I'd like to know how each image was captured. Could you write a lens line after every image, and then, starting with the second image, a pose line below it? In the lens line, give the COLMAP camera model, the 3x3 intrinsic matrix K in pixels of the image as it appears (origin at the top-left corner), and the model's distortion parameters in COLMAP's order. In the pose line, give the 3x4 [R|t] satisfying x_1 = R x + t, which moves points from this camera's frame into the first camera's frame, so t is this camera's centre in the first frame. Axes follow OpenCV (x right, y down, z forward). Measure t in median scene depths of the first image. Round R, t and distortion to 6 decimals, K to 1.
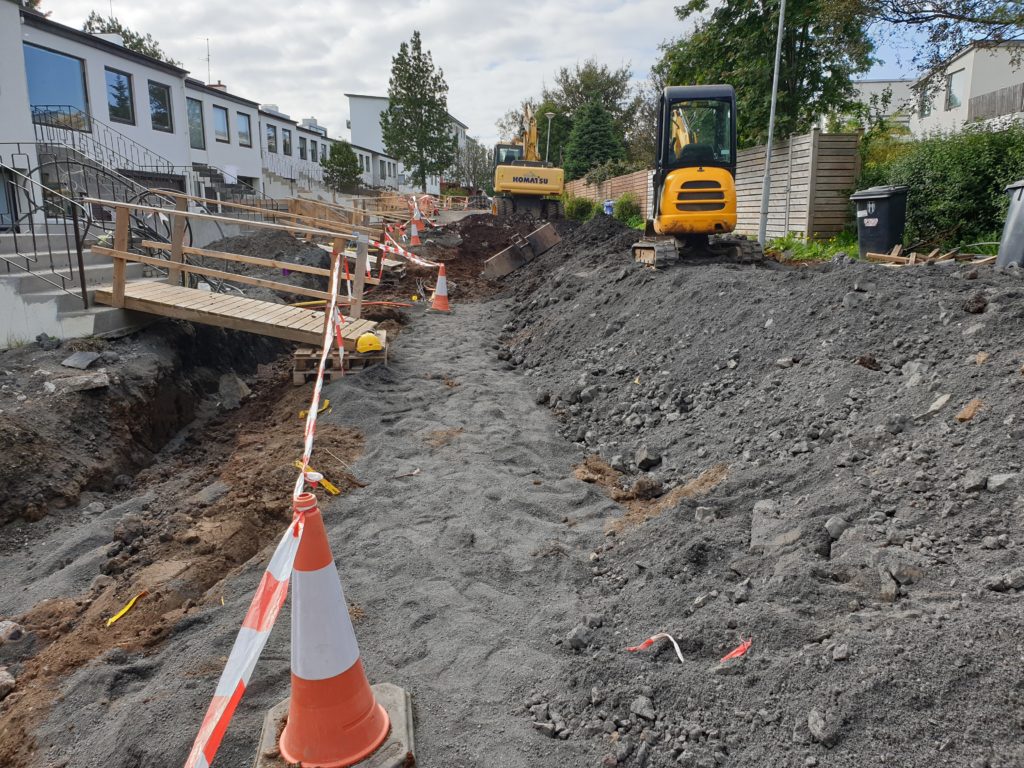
lens RADIAL K [[780.4, 0, 509.4], [0, 780.4, 382.7], [0, 0, 1]] dist [0.026998, -0.000947]
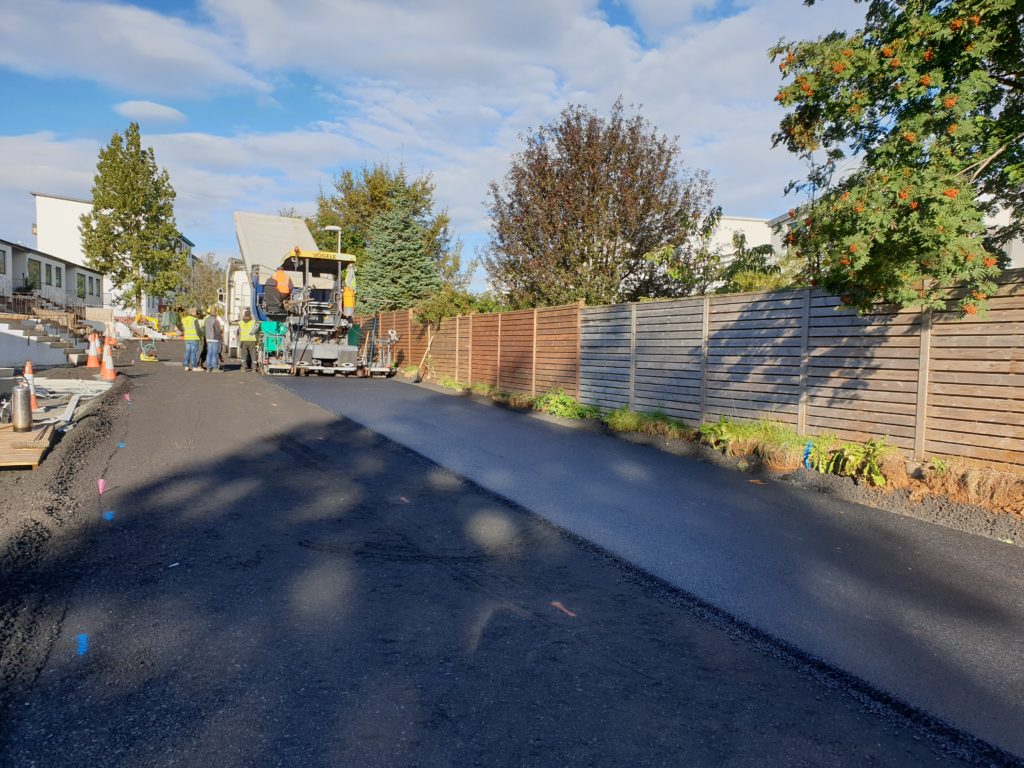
lens RADIAL K [[780.4, 0, 513.0], [0, 780.4, 387.9], [0, 0, 1]] dist [0.026998, -0.000947]
pose [[0.941278, 0.006267, 0.337575, -0.022481], [0.046095, 0.988081, -0.146874, -0.039459], [-0.334471, 0.153810, 0.929770, 0.152439]]
